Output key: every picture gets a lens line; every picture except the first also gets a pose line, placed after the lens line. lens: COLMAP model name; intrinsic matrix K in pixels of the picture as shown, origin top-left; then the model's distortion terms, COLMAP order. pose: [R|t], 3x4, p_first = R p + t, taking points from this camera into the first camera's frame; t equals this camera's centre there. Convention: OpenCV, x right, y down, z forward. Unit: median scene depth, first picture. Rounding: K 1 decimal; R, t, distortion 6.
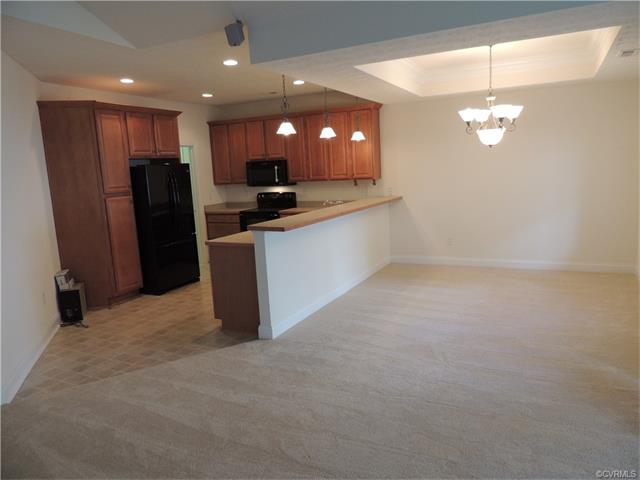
lens RADIAL K [[459.2, 0, 320.0], [0, 459.2, 240.0], [0, 0, 1]] dist [-0.001754, 0.001045]
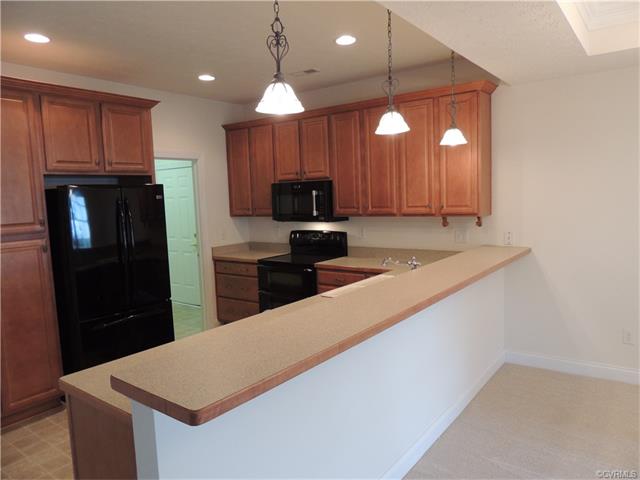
lens RADIAL K [[459.2, 0, 320.0], [0, 459.2, 240.0], [0, 0, 1]] dist [-0.001754, 0.001045]
pose [[0.984079, 0.031772, -0.174866, 0.024153], [-0.040740, 0.998019, -0.047933, -0.066361], [0.172997, 0.054294, 0.983425, 0.402631]]
